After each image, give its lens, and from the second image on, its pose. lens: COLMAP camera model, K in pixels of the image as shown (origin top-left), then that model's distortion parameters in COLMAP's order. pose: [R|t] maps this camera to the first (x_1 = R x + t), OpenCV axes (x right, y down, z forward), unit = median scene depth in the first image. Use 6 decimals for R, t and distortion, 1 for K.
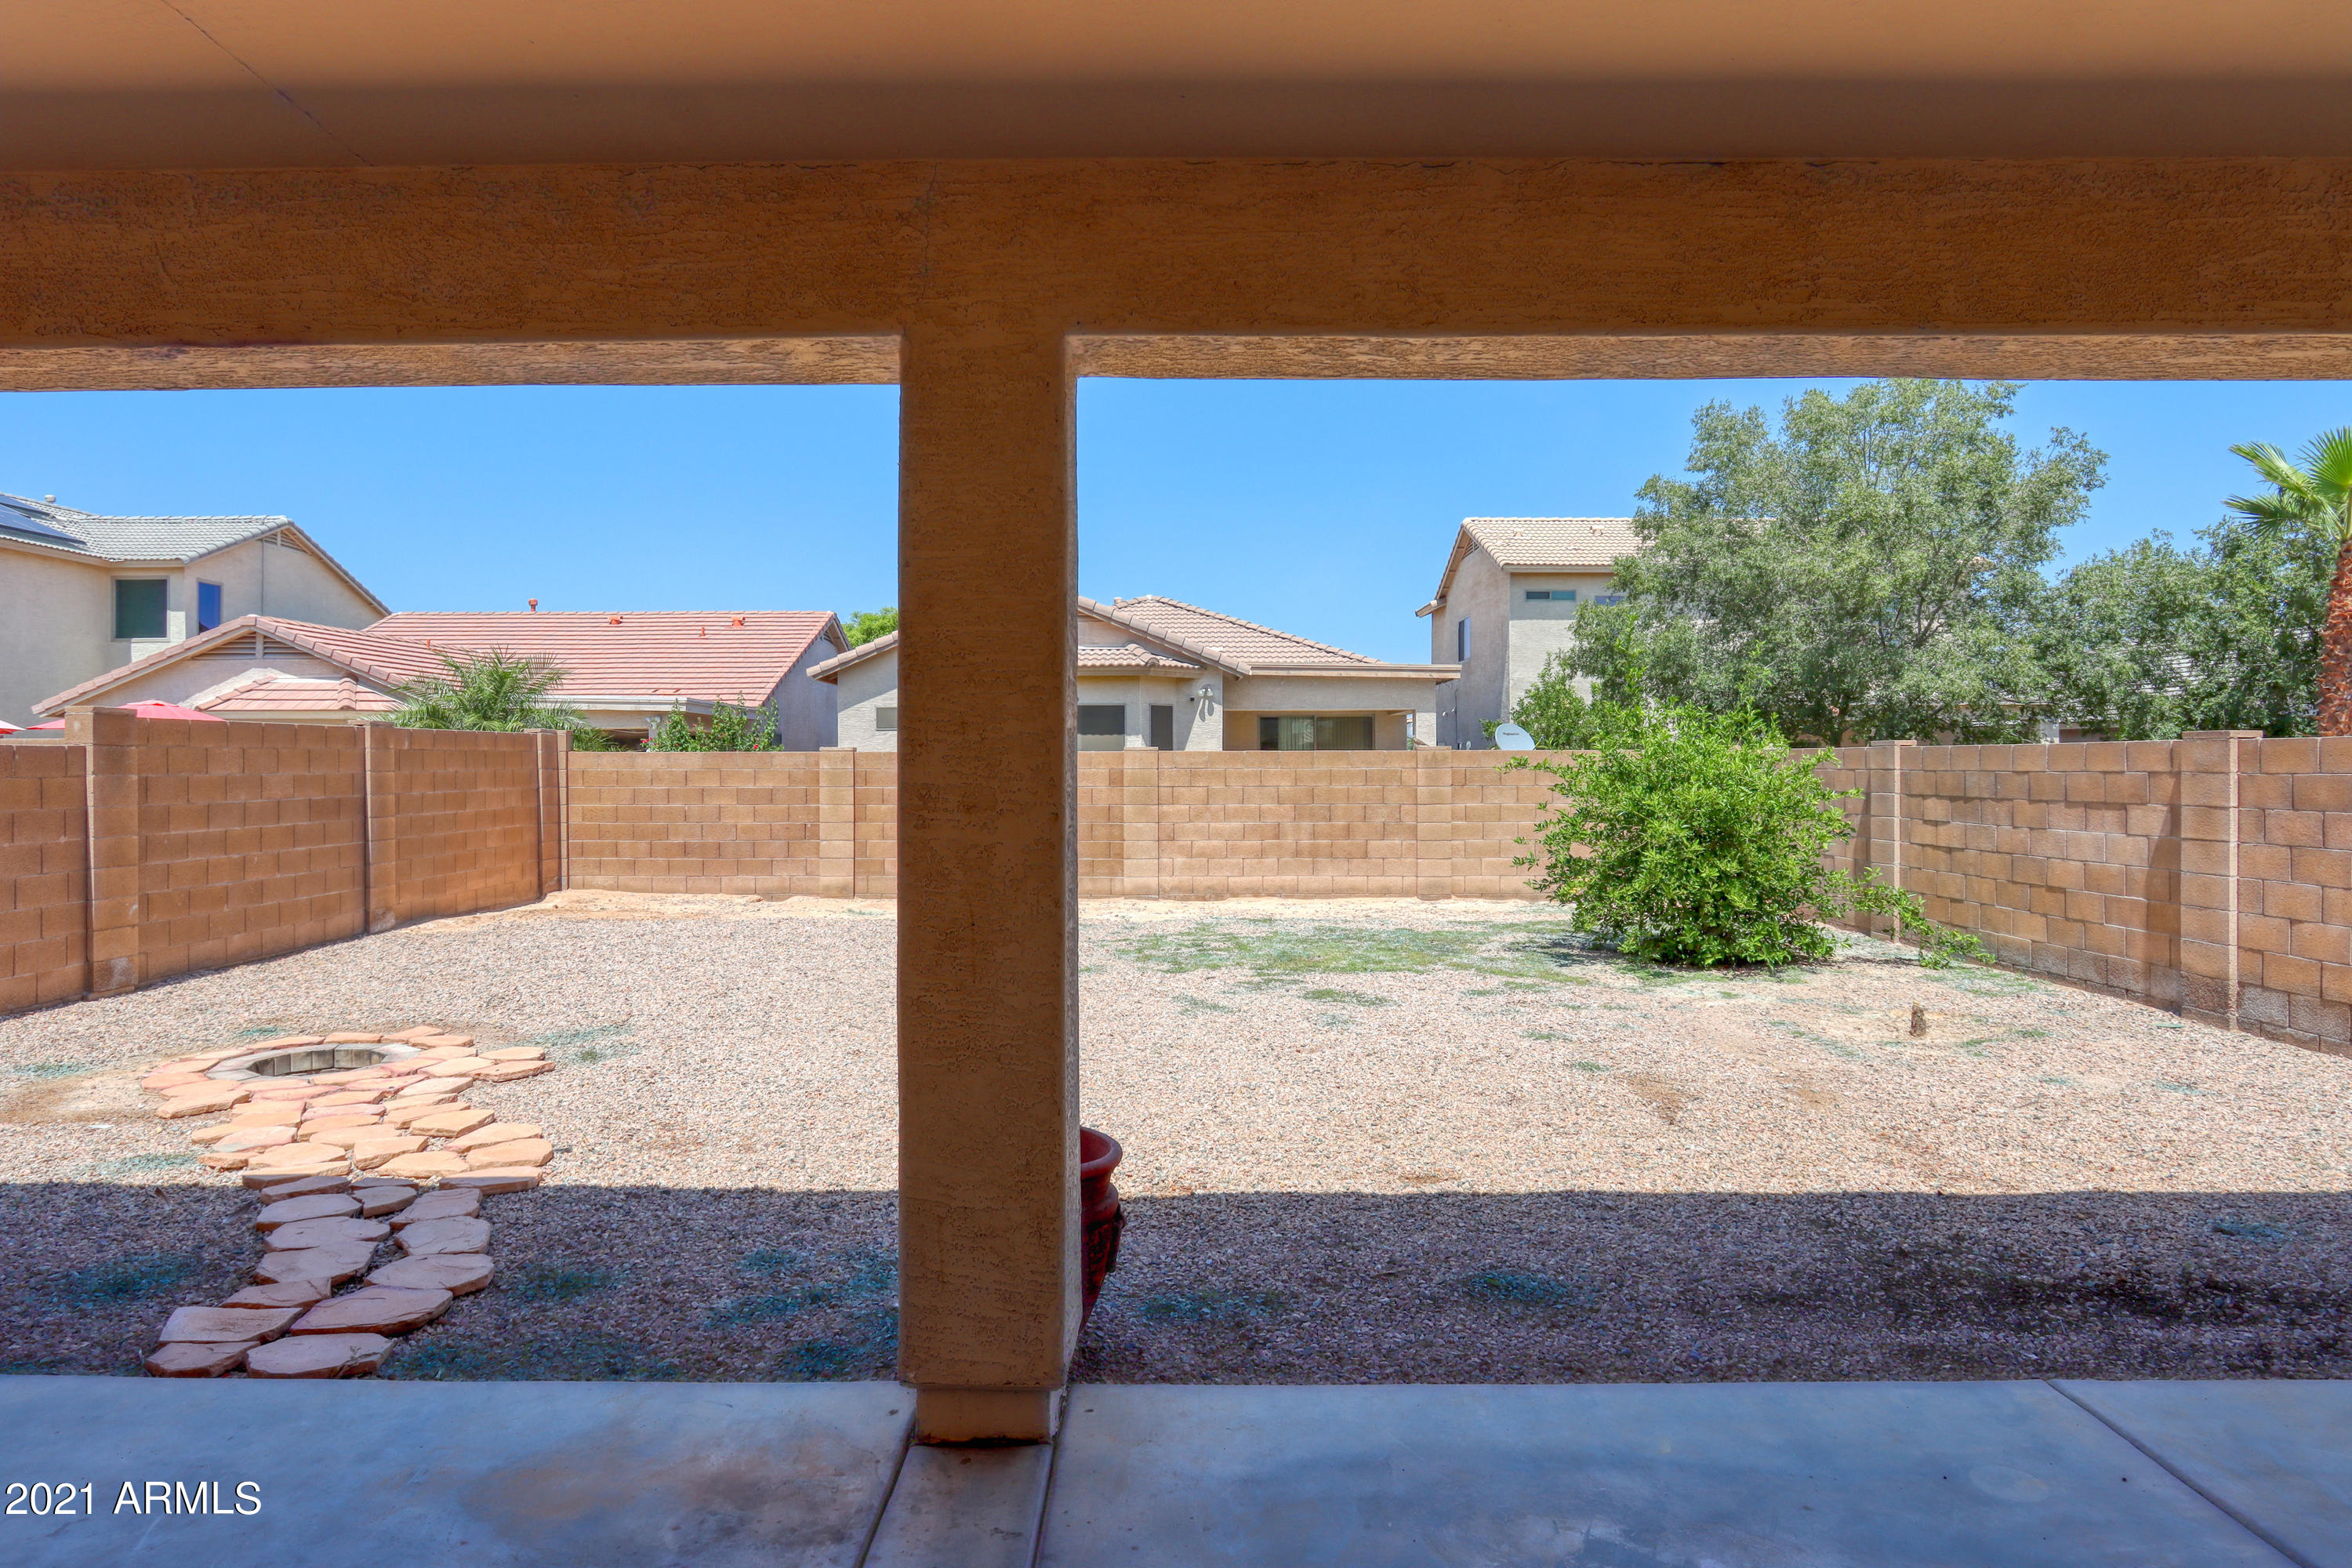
lens RADIAL K [[1370.8, 0, 1173.4], [0, 1370.8, 757.7], [0, 0, 1]] dist [-0.013911, 0.003519]
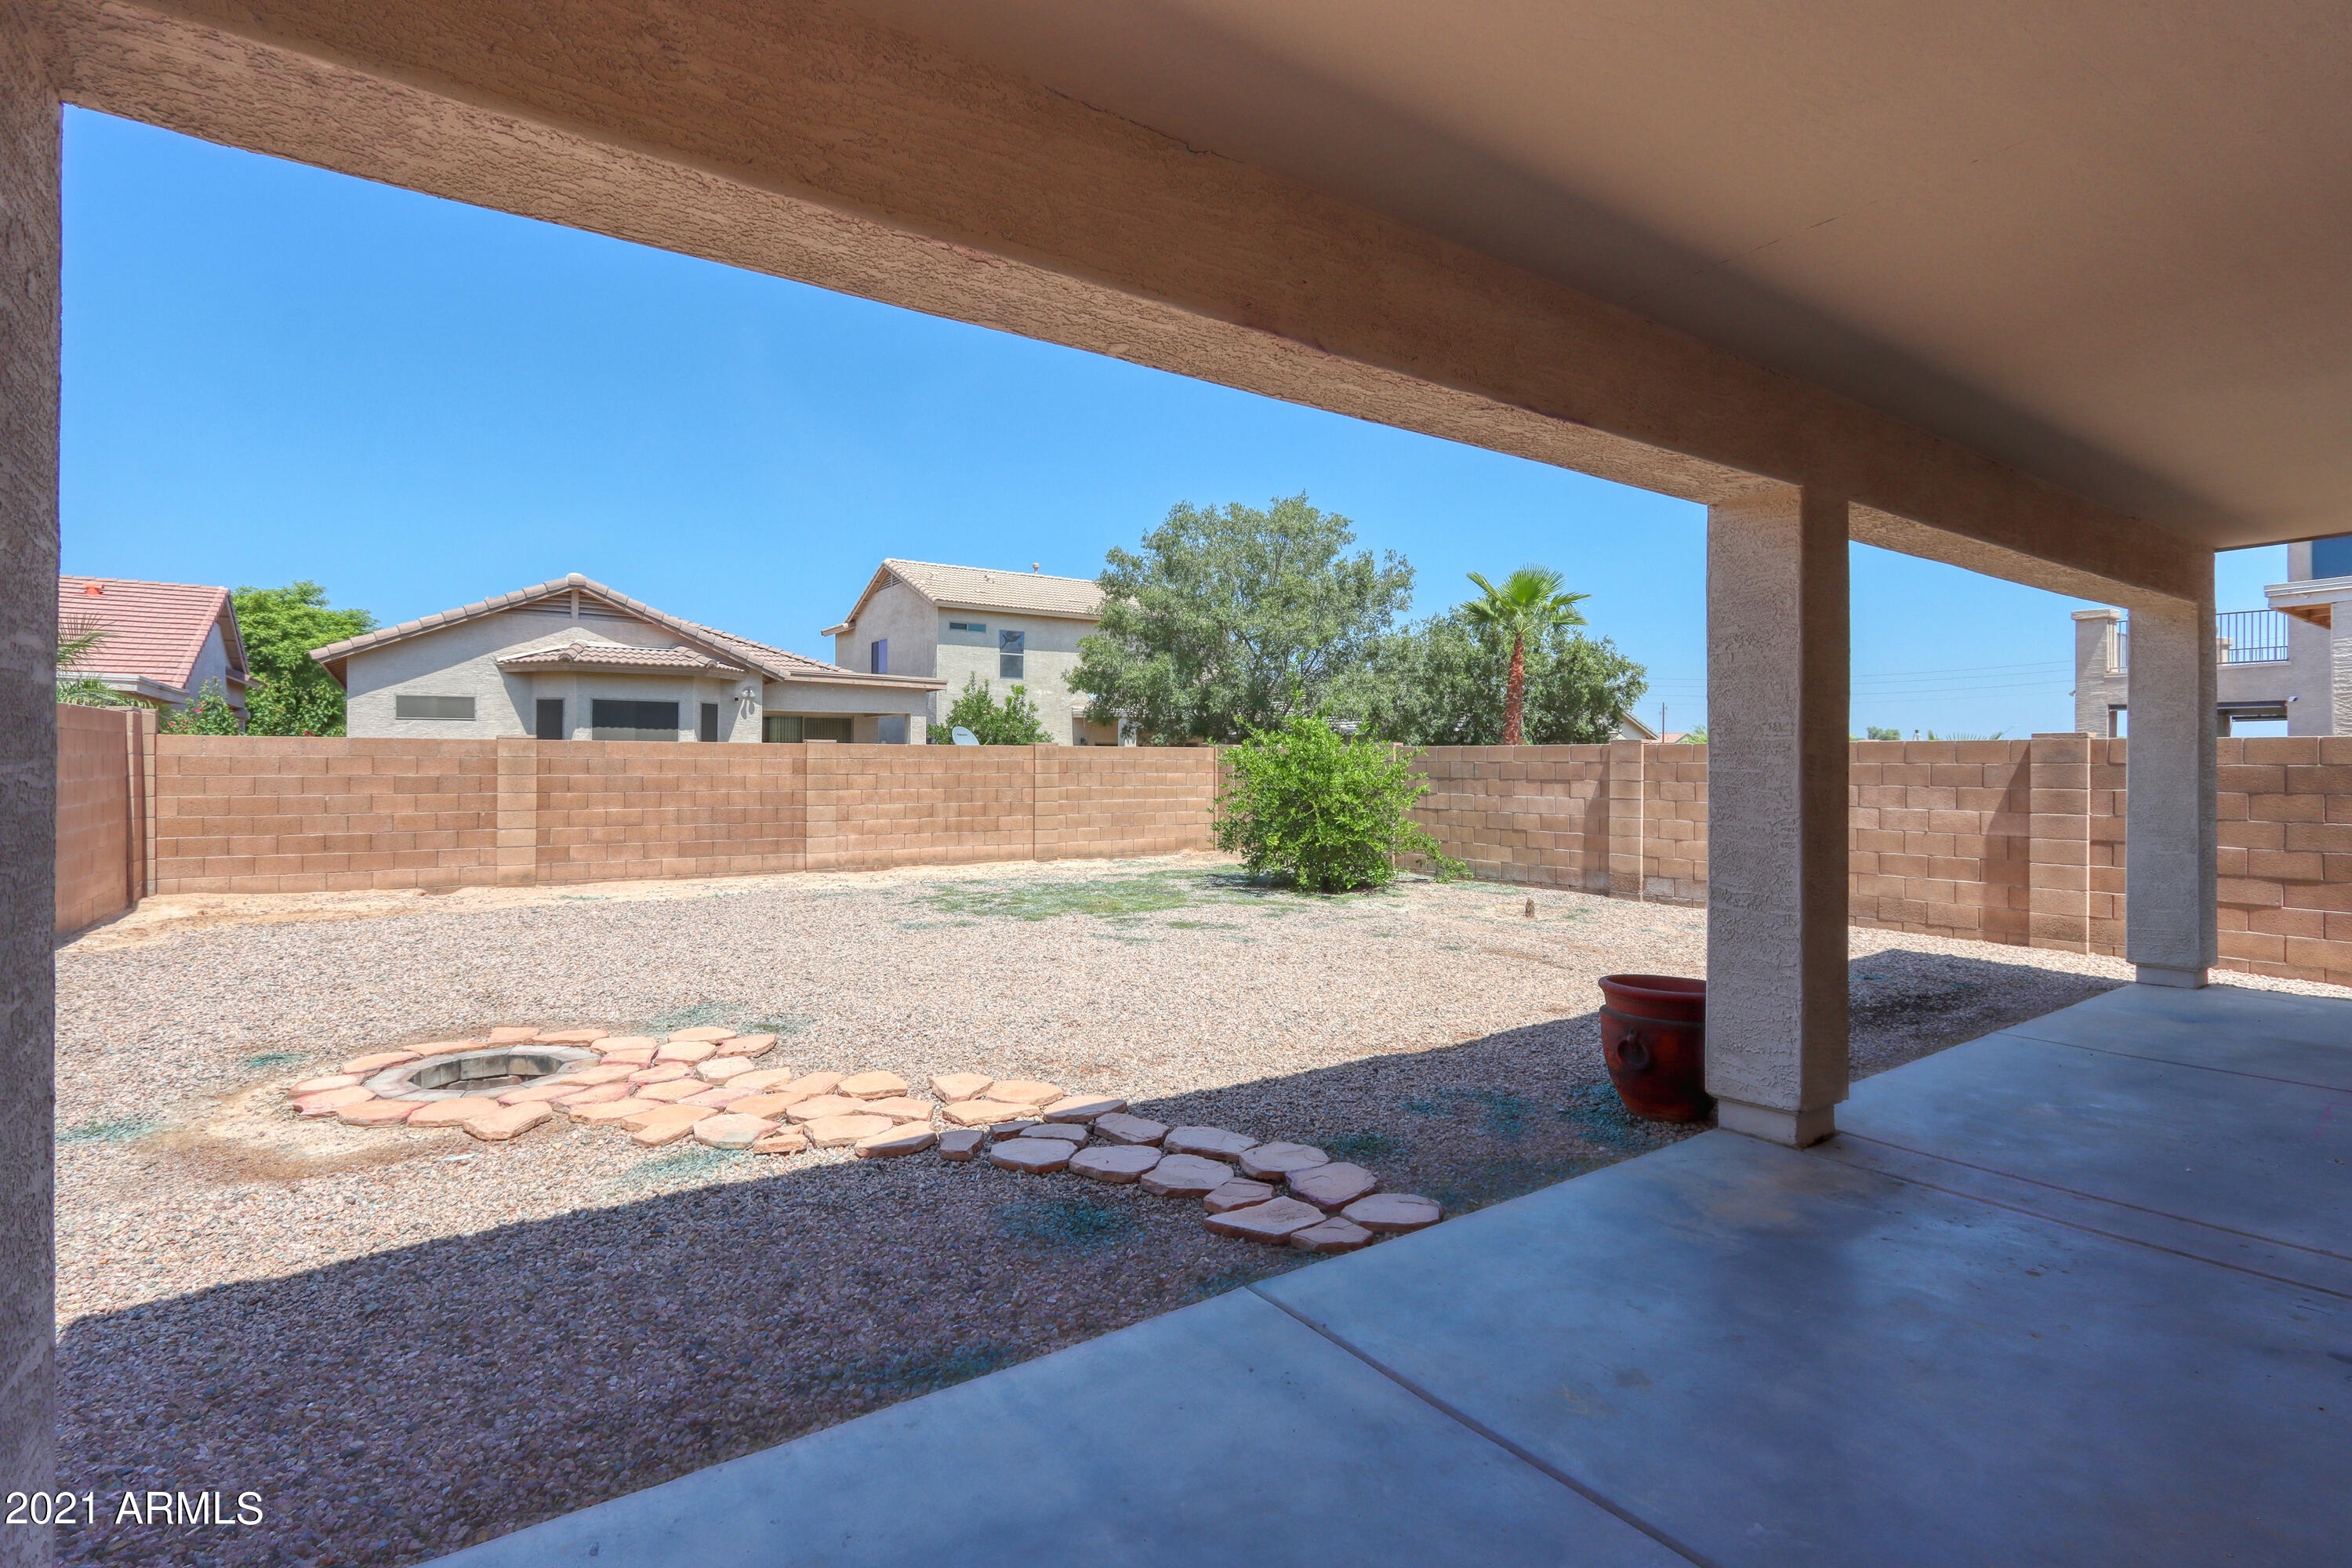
lens RADIAL K [[1116.3, 0, 1177.0], [0, 1116.3, 758.8], [0, 0, 1]] dist [-0.012861, 0.000235]
pose [[0.820431, 0.005993, 0.571714, -0.313368], [-0.007386, 0.999973, 0.000117, 0.005864], [-0.571698, -0.004319, 0.820453, 0.063467]]
